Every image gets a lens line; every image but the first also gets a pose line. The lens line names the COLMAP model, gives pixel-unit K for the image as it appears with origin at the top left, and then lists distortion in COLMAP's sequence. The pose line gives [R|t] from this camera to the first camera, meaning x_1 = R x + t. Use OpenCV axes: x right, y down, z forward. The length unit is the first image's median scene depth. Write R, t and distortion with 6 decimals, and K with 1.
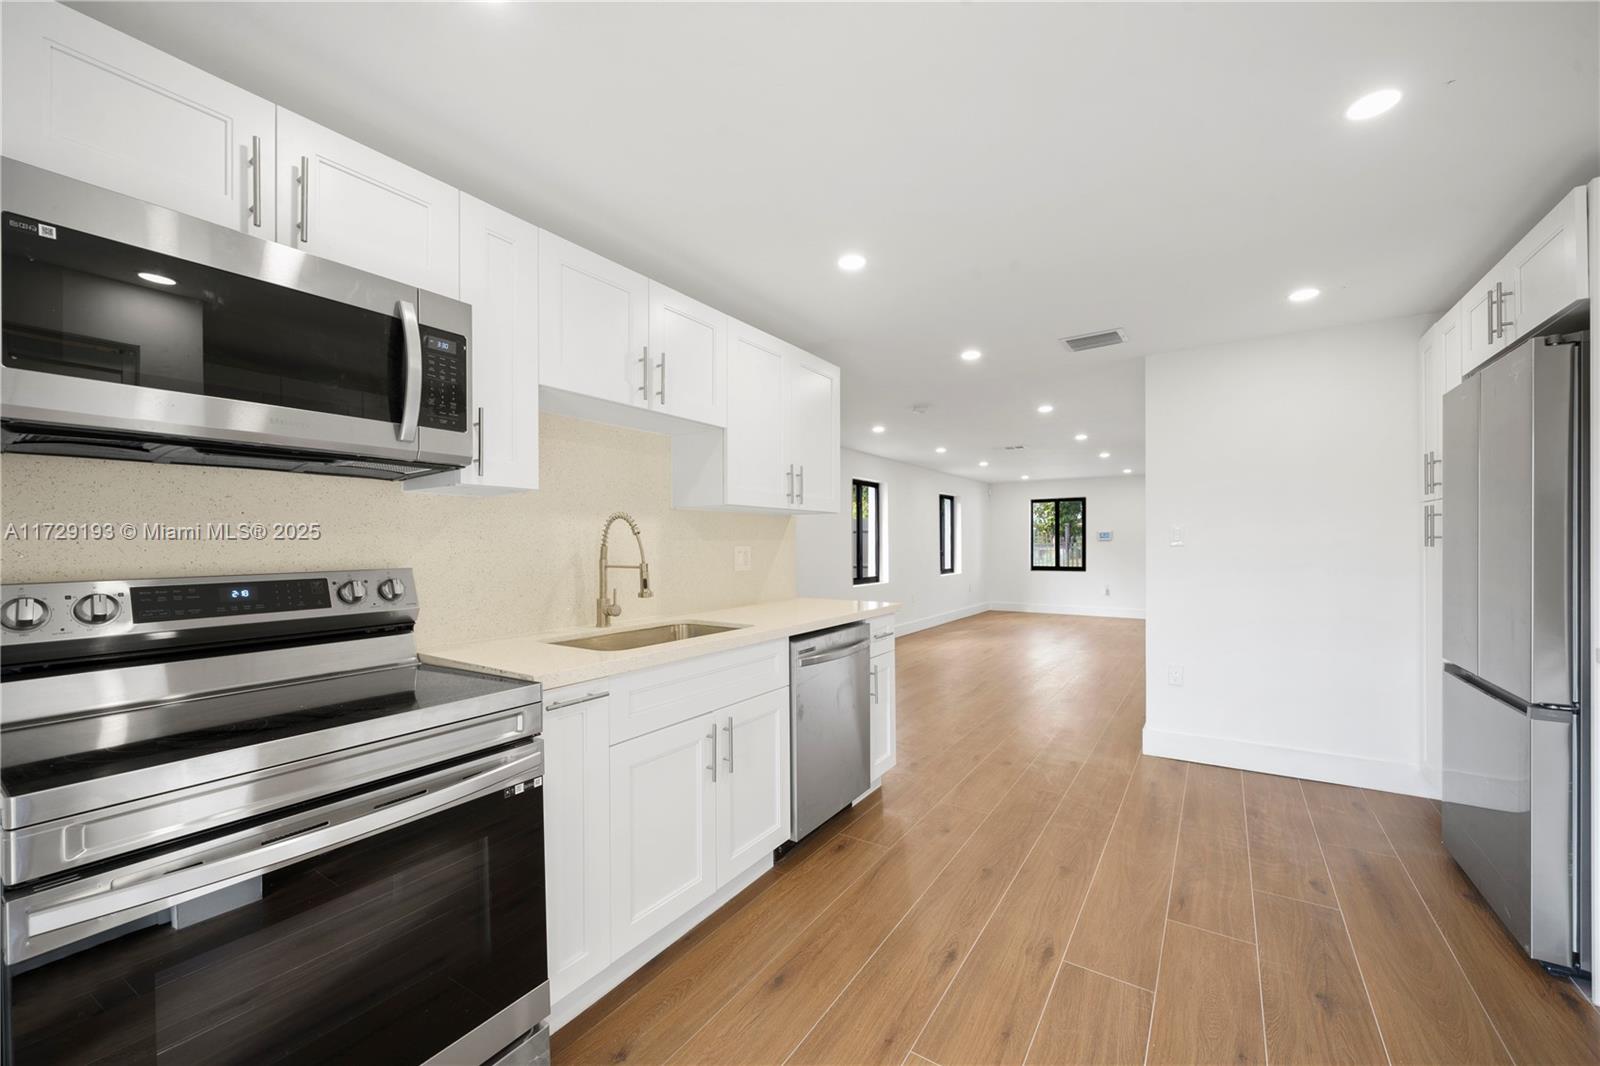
lens RADIAL K [[628.1, 0, 795.7], [0, 628.1, 541.3], [0, 0, 1]] dist [0.000337, -0.000031]
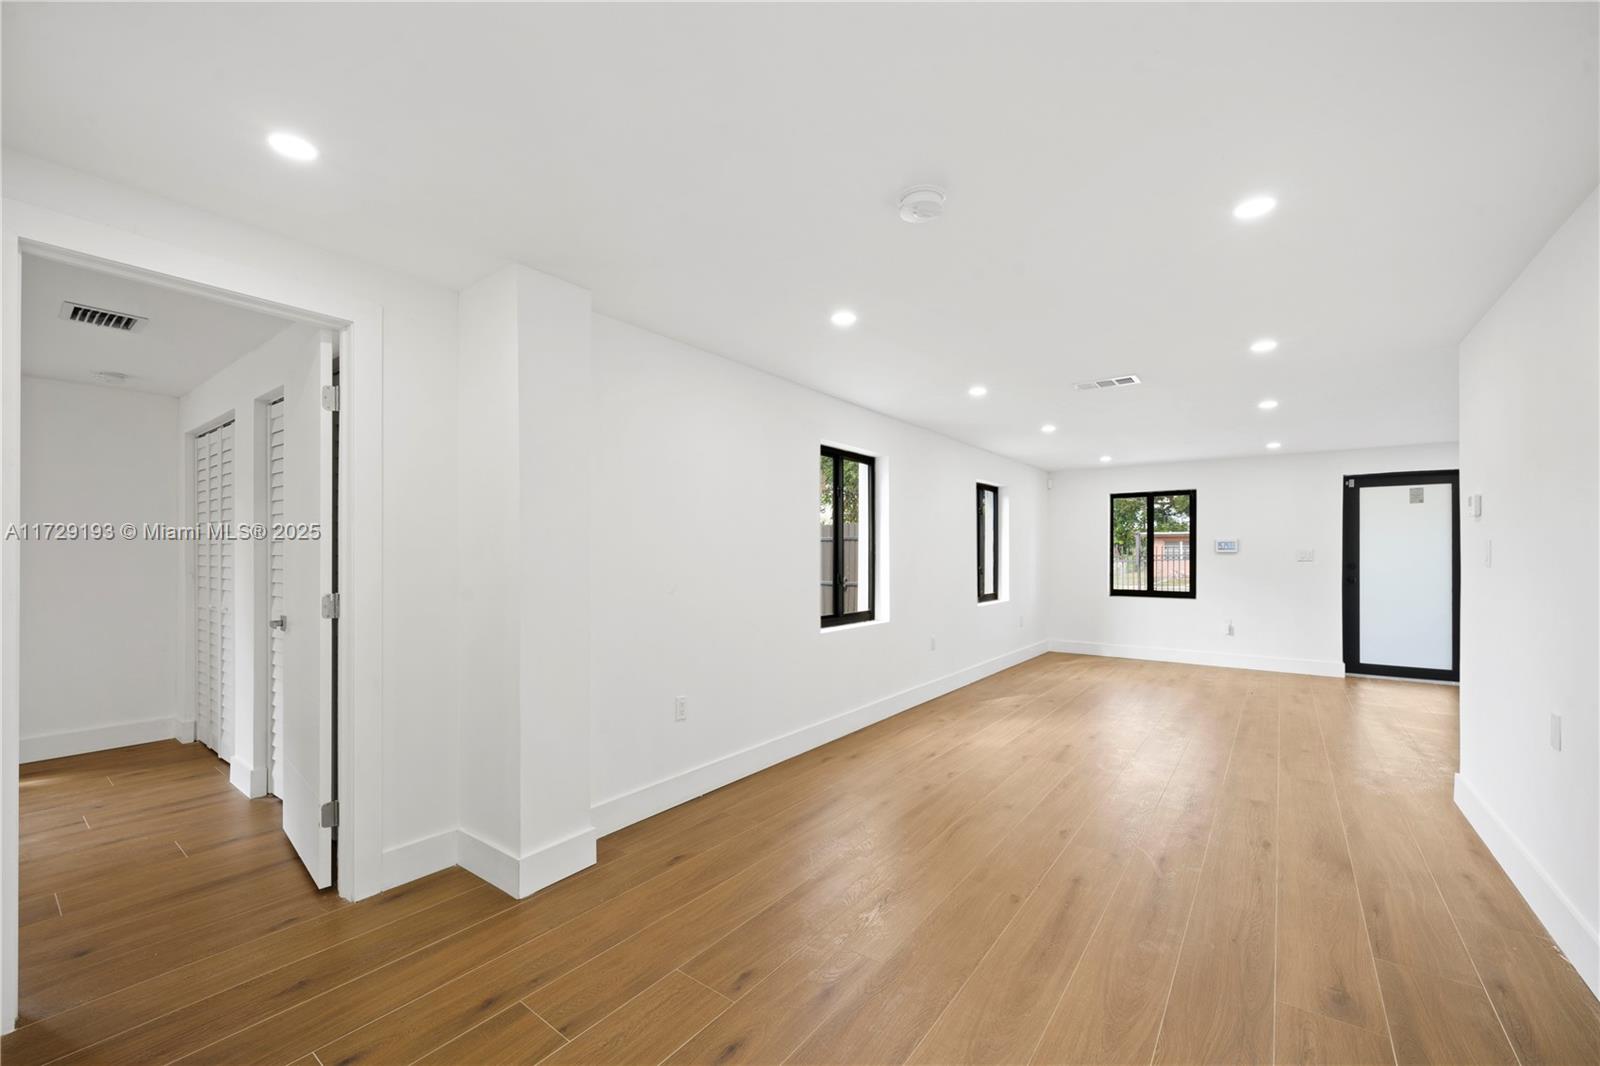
lens RADIAL K [[641.5, 0, 795.0], [0, 641.5, 552.9], [0, 0, 1]] dist [0.001267, 0.000183]
pose [[0.998438, 0.005100, -0.055629, 0.090314], [-0.004994, 0.999985, 0.002046, -0.000981], [0.055639, -0.001765, 0.998449, 0.374779]]
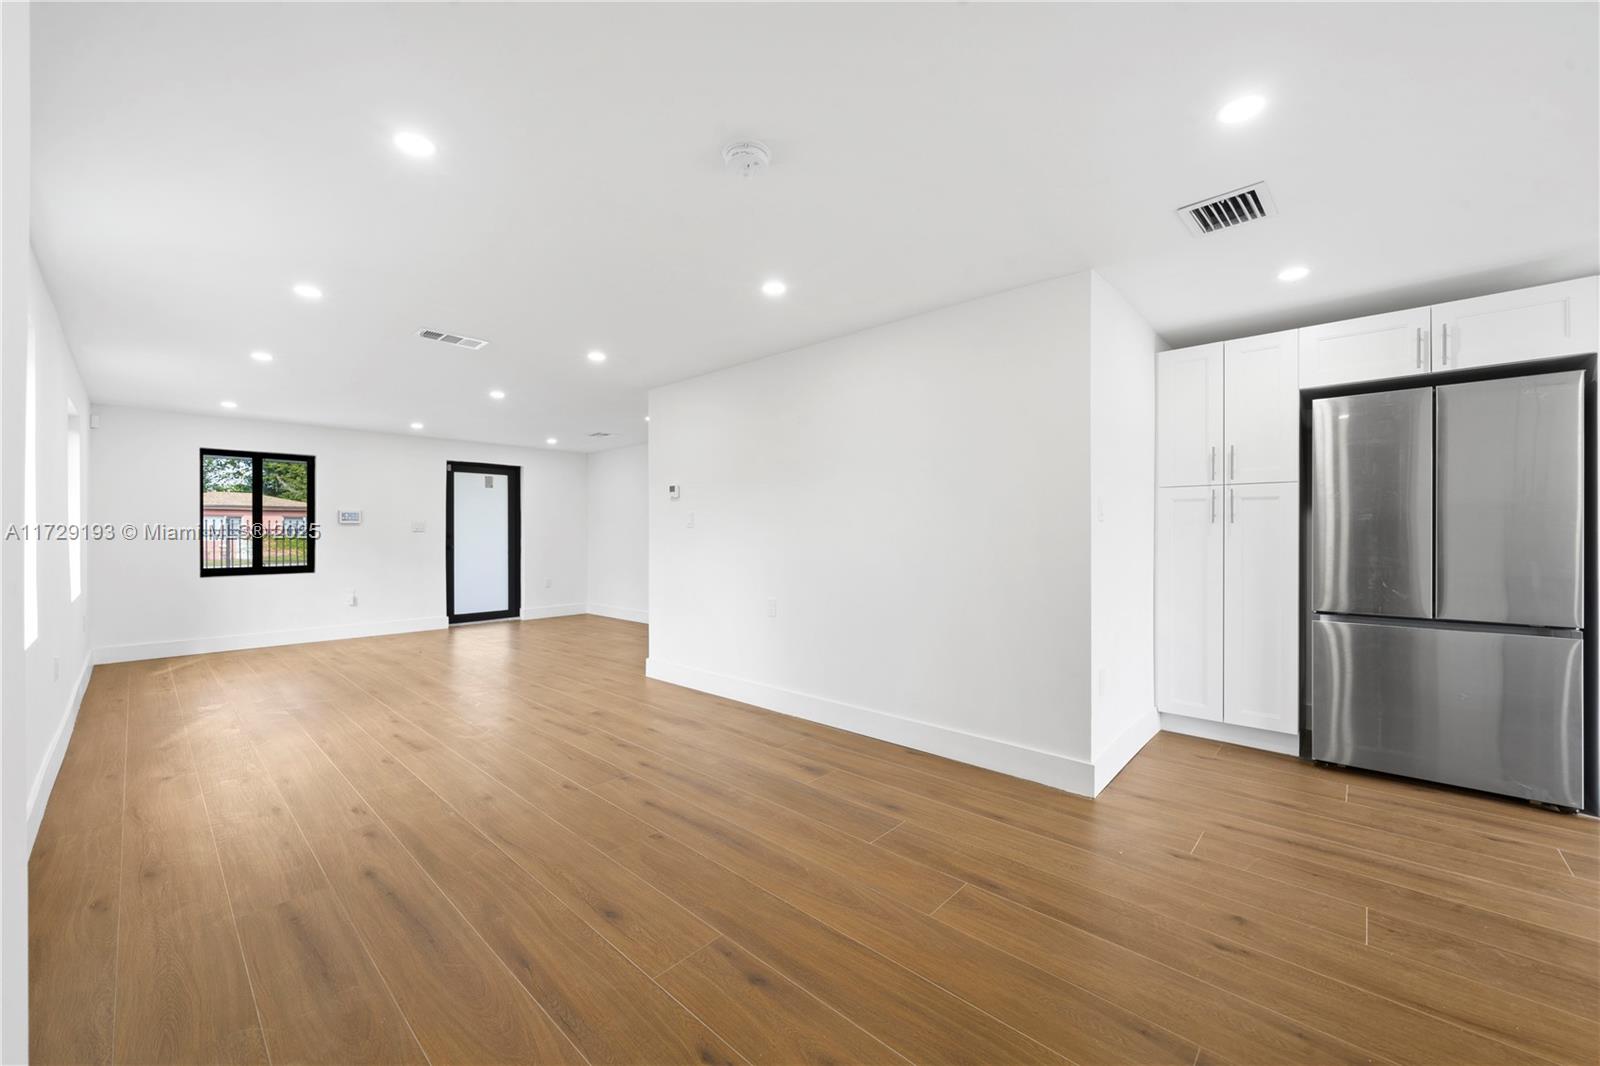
lens RADIAL K [[617.2, 0, 787.3], [0, 617.2, 536.5], [0, 0, 1]] dist [-0.001134, -0.000084]
pose [[0.161033, -0.000329, 0.986949, -0.105071], [-0.003163, 0.999995, 0.000849, 0.012607], [-0.986944, -0.003258, 0.161031, 0.562476]]
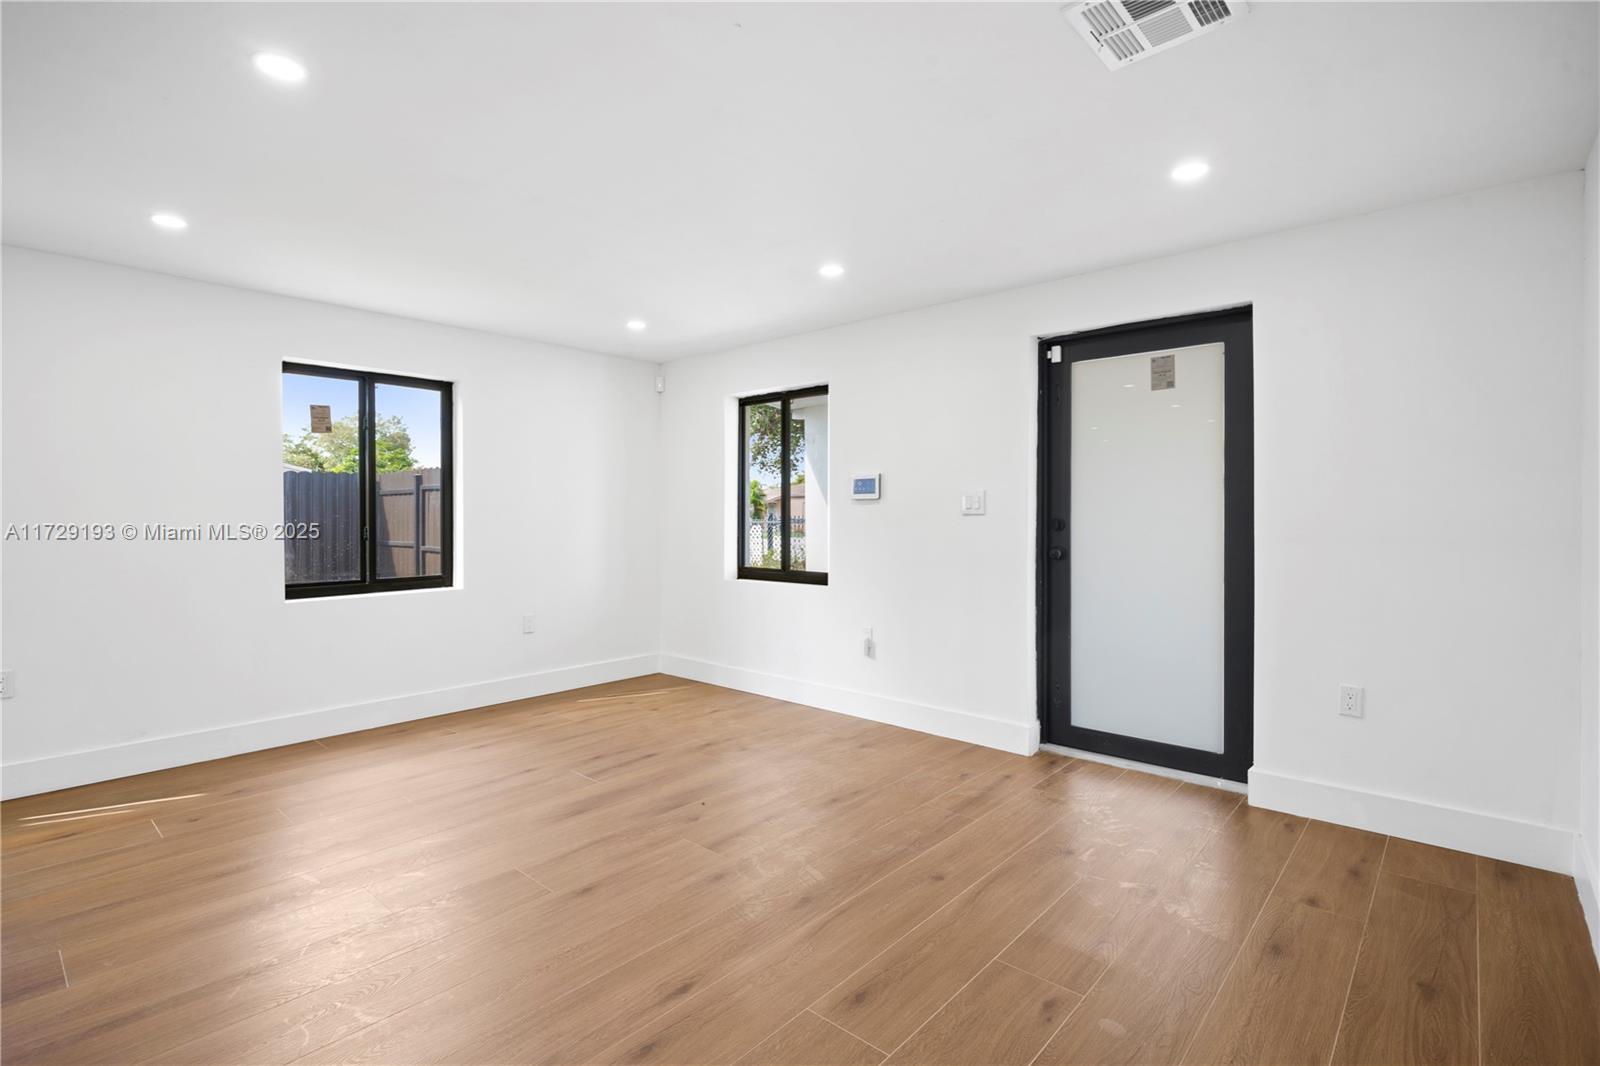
lens RADIAL K [[760.1, 0, 765.4], [0, 760.1, 516.4], [0, 0, 1]] dist [-0.001915, -0.000127]
pose [[0.986764, 0.007119, -0.162006, 0.652727], [-0.006789, 0.999974, 0.002595, 0.008842], [0.162020, -0.001460, 0.986786, 0.739226]]
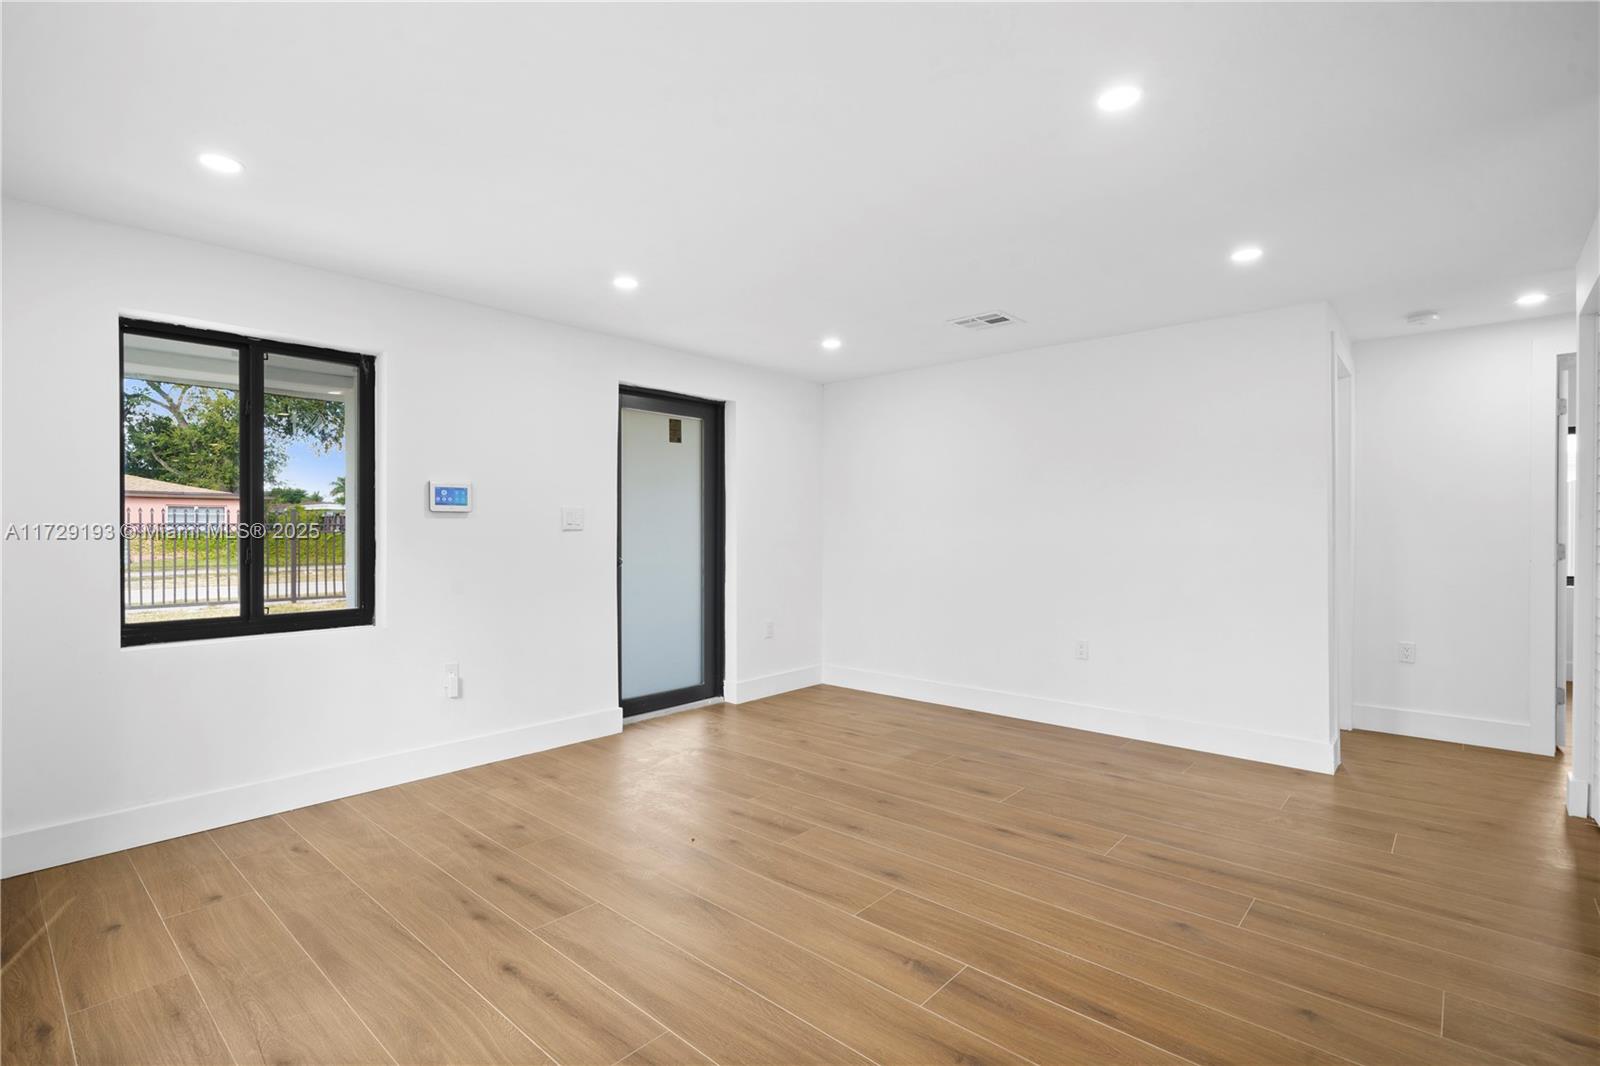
lens RADIAL K [[770.2, 0, 797.5], [0, 770.2, 536.7], [0, 0, 1]] dist [0.009895, -0.000139]
pose [[0.125178, 0.001352, 0.992133, 0.196690], [0.002543, 0.999995, -0.001683, 0.013968], [-0.992131, 0.002733, 0.125174, 1.024480]]
